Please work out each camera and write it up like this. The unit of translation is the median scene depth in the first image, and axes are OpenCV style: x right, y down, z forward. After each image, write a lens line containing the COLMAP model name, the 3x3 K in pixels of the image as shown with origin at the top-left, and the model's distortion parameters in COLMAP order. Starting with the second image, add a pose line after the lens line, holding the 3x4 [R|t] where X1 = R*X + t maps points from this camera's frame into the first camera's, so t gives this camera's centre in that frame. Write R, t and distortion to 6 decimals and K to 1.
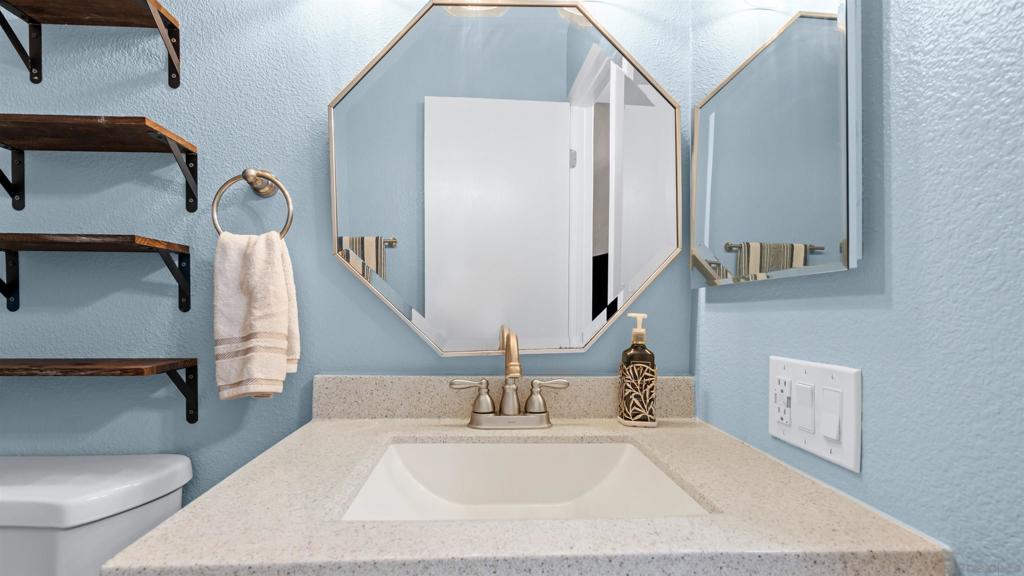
lens RADIAL K [[471.9, 0, 510.0], [0, 471.9, 306.5], [0, 0, 1]] dist [-0.002967, 0.000617]
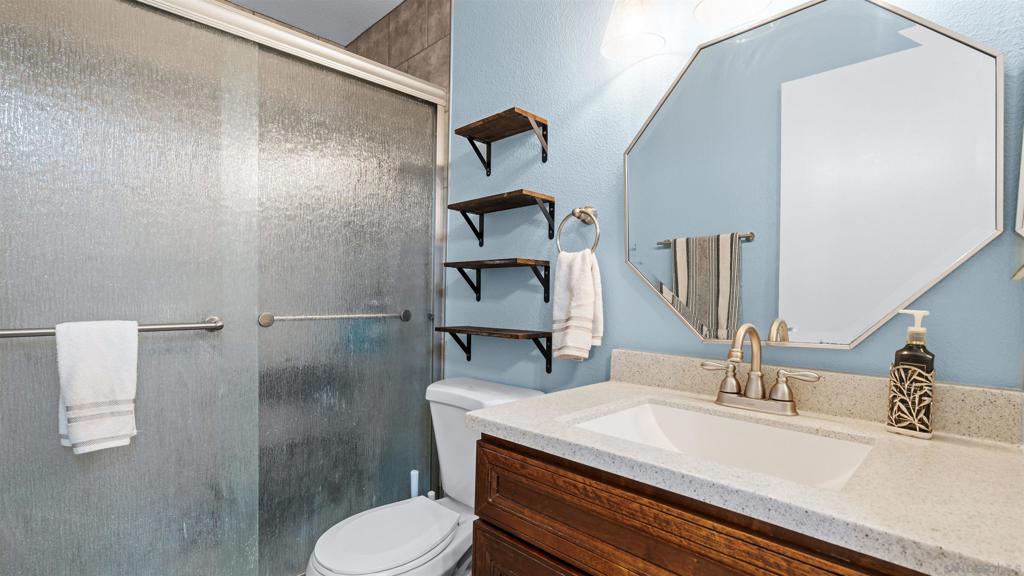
lens RADIAL K [[487.1, 0, 512.0], [0, 487.1, 288.0], [0, 0, 1]] dist [-0.002897, 0.000470]
pose [[0.668844, -0.011356, -0.743316, 0.466687], [-0.005725, 0.999775, -0.020426, -0.004118], [0.743381, 0.017917, 0.668629, -0.191601]]
